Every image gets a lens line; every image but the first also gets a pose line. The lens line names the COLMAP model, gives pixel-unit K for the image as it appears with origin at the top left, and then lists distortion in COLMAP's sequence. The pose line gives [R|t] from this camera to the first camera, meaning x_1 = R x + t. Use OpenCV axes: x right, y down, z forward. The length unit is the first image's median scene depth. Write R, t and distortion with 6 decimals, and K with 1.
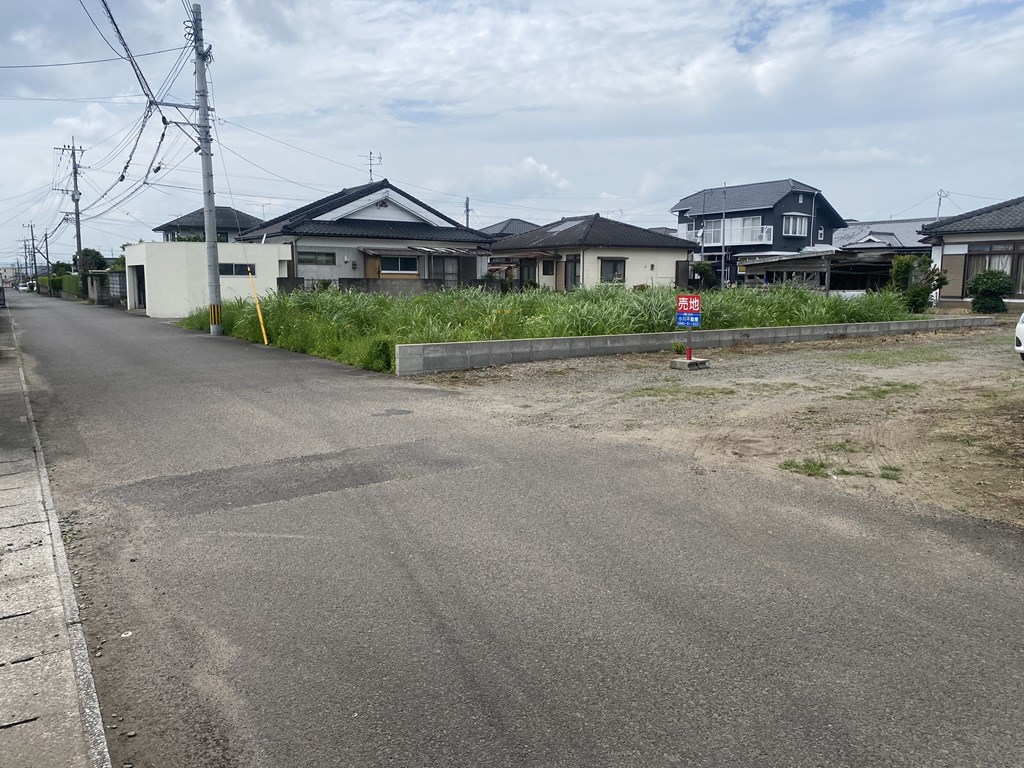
lens RADIAL K [[827.5, 0, 512.0], [0, 827.5, 384.0], [0, 0, 1]] dist [0.053655, -0.095188]
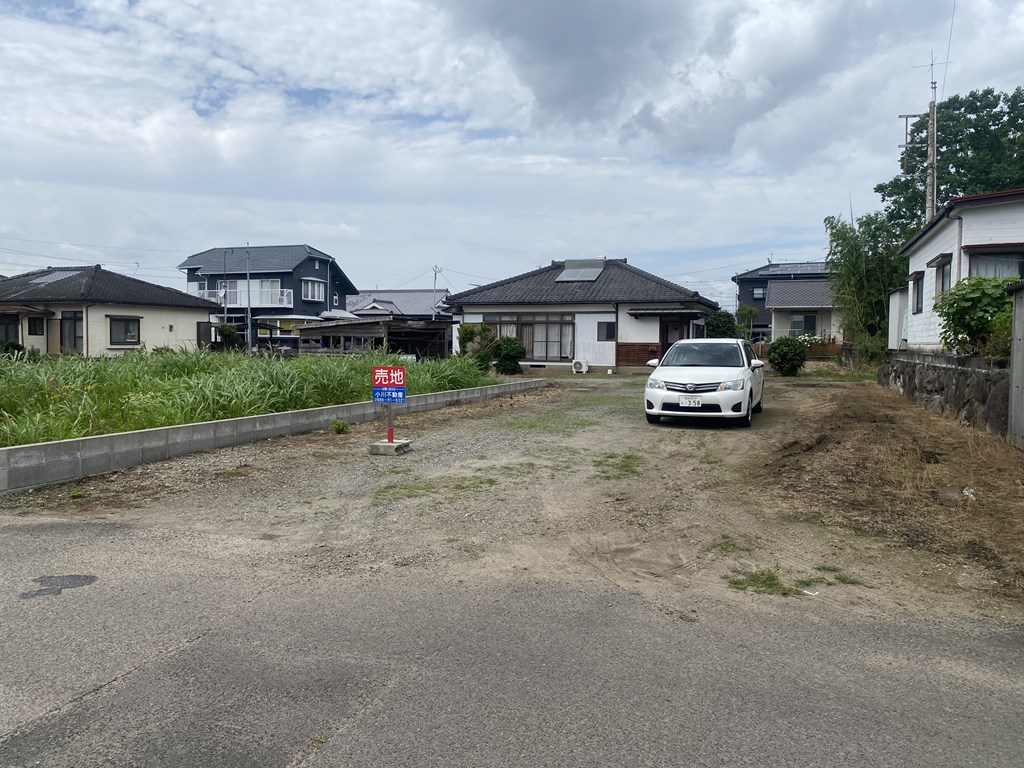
lens RADIAL K [[782.1, 0, 512.6], [0, 782.1, 397.9], [0, 0, 1]] dist [0.057102, -0.073380]
pose [[0.789865, -0.037612, 0.612127, -0.060417], [0.069554, 0.997172, -0.028478, -0.015006], [-0.609324, 0.065070, 0.790247, 0.100964]]
